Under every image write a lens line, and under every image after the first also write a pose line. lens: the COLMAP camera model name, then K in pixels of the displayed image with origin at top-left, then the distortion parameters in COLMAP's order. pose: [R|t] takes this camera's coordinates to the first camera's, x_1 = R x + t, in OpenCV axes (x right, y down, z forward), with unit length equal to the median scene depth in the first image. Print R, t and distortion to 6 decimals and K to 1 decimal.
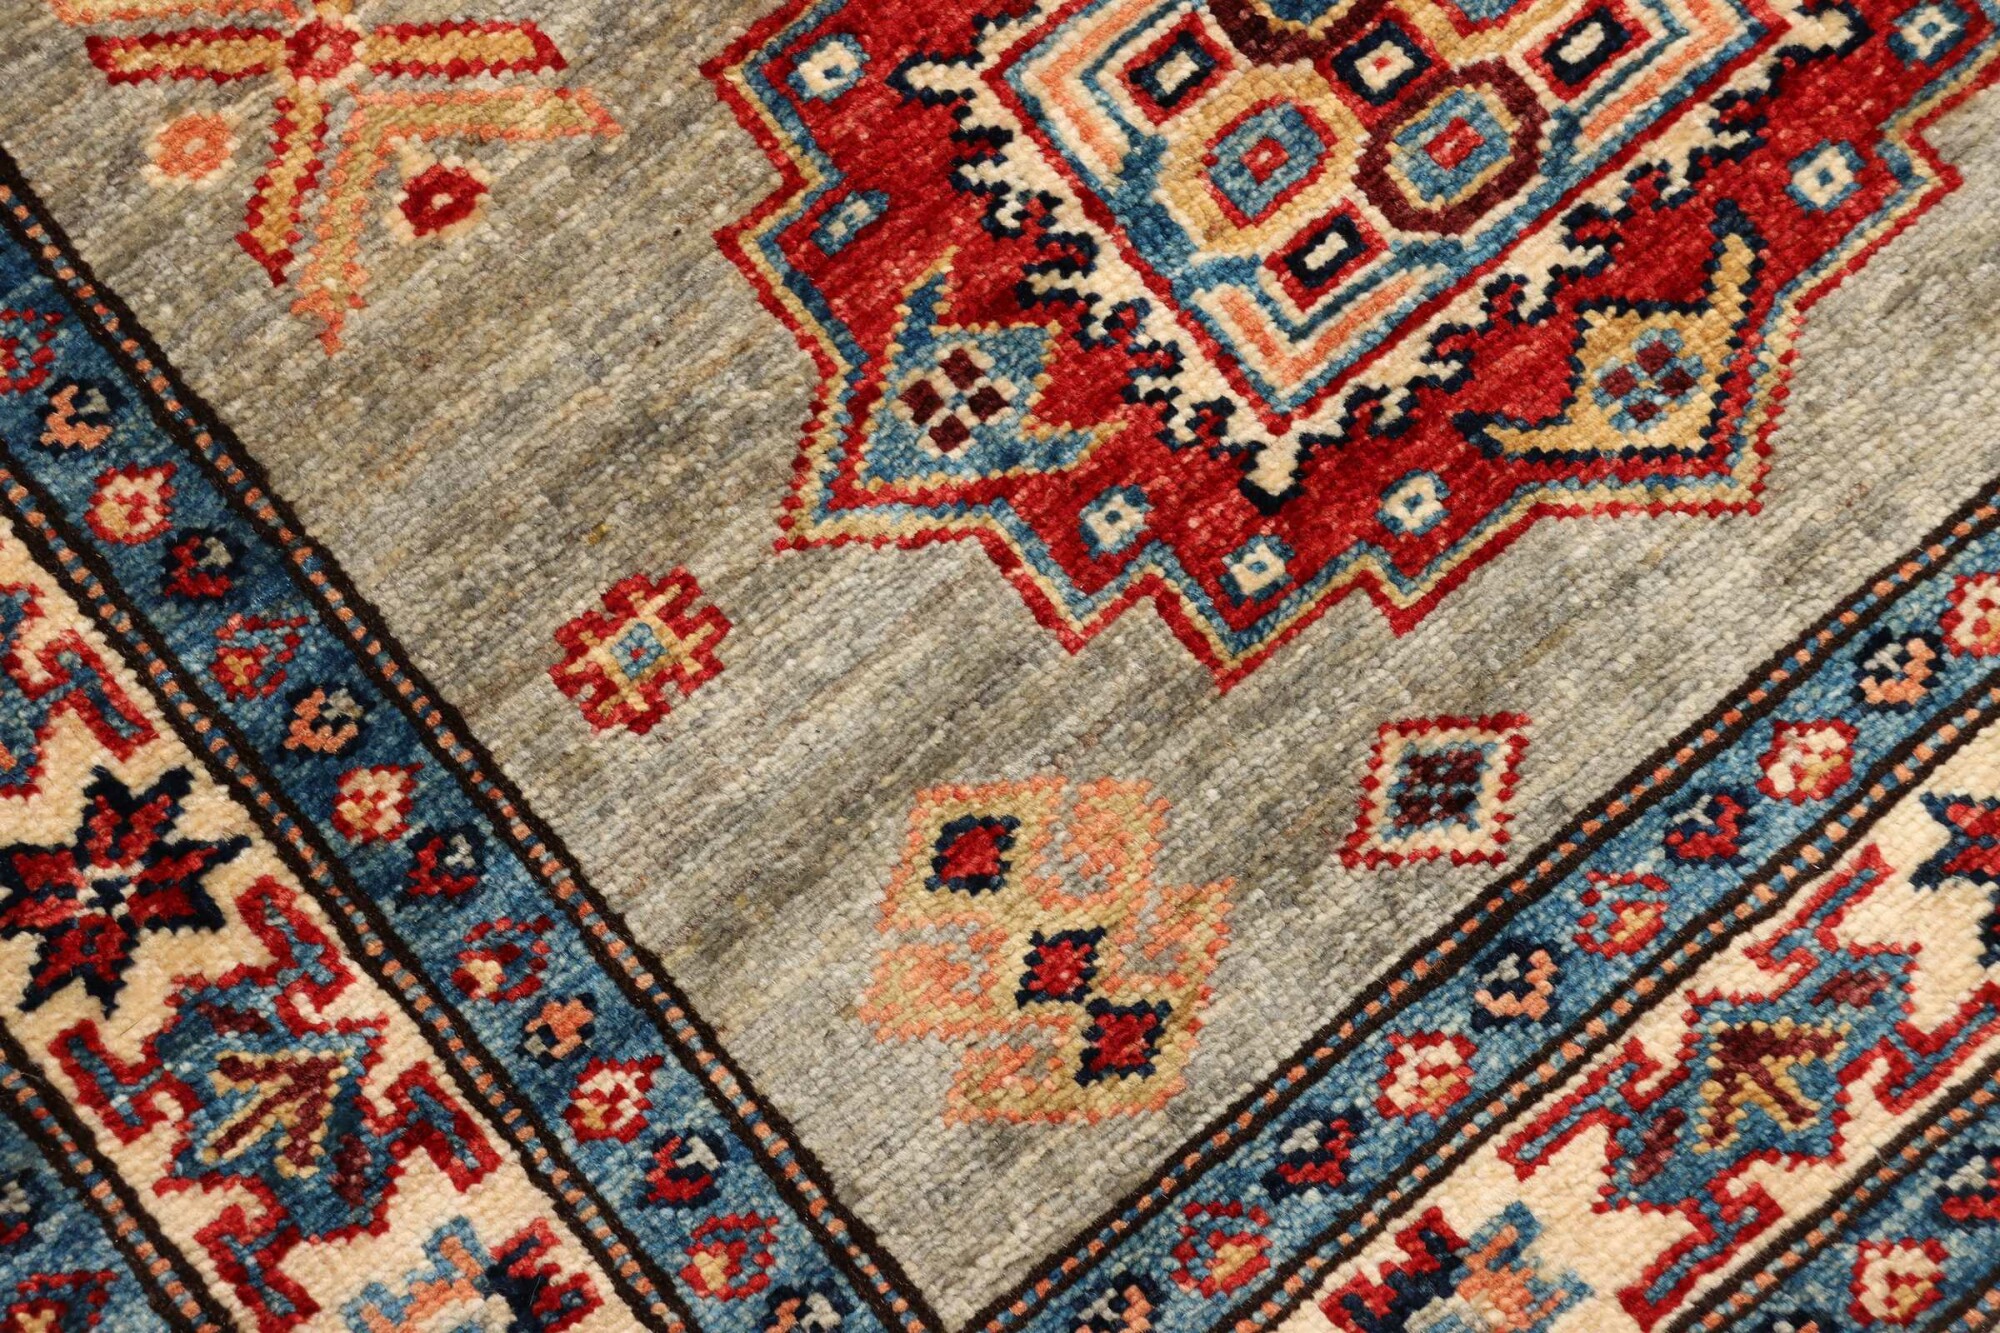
lens RADIAL K [[5875.2, 0, 925.6], [0, 5875.2, 650.7], [0, 0, 1]] dist [0.754149, 0.000000]
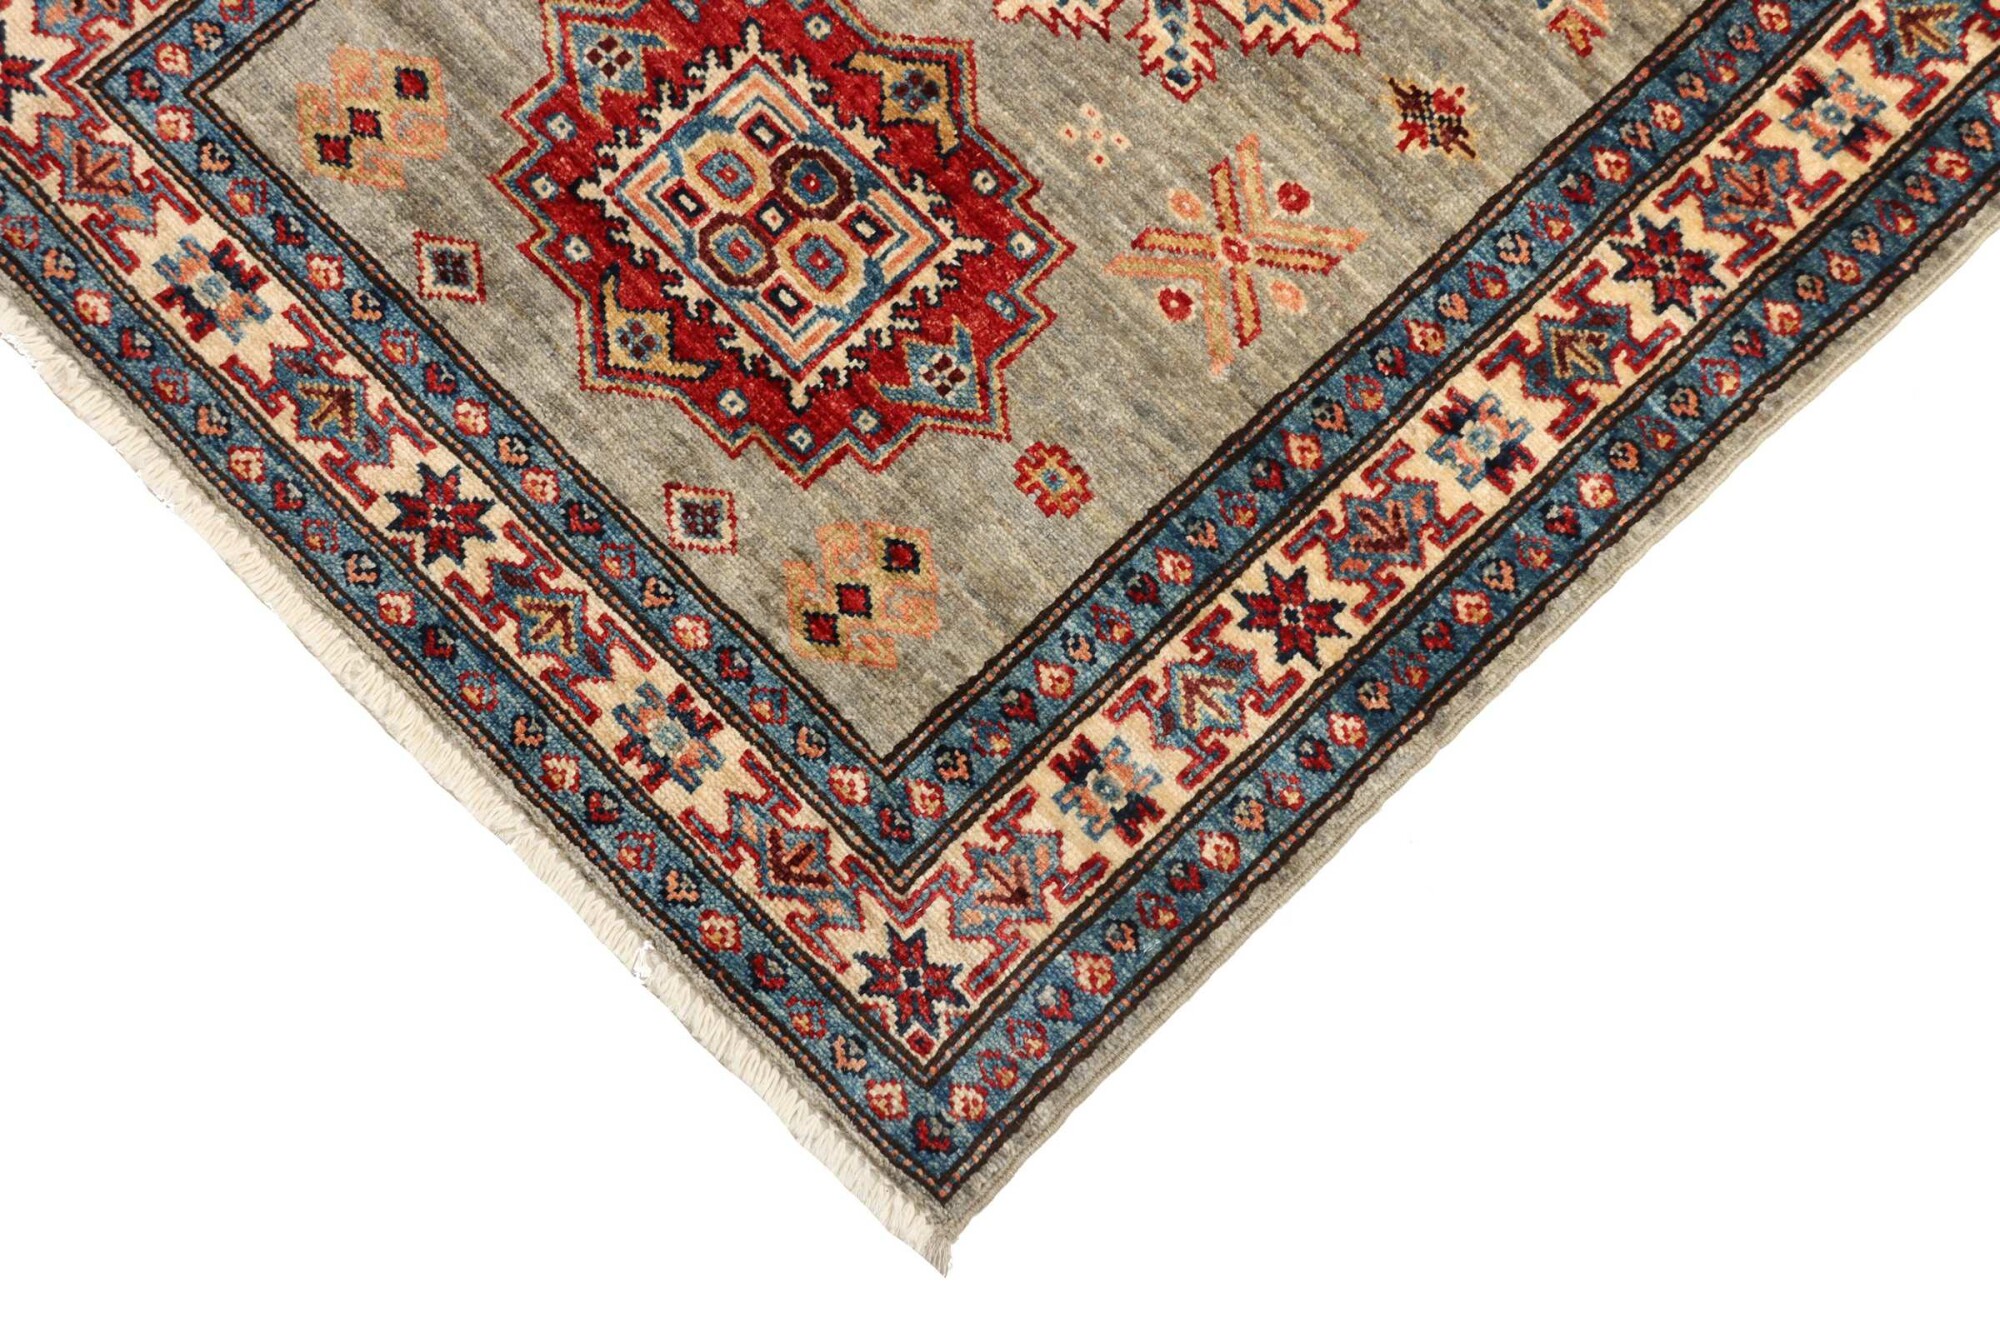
lens RADIAL K [[2613.0, 0, 978.1], [0, 2613.0, 519.6], [0, 0, 1]] dist [0.147582, 0.000000]
pose [[0.091138, 0.962520, -0.255438, 0.457649], [-0.965984, 0.147784, 0.212214, -0.375472], [0.242010, 0.227409, 0.943248, 0.100981]]
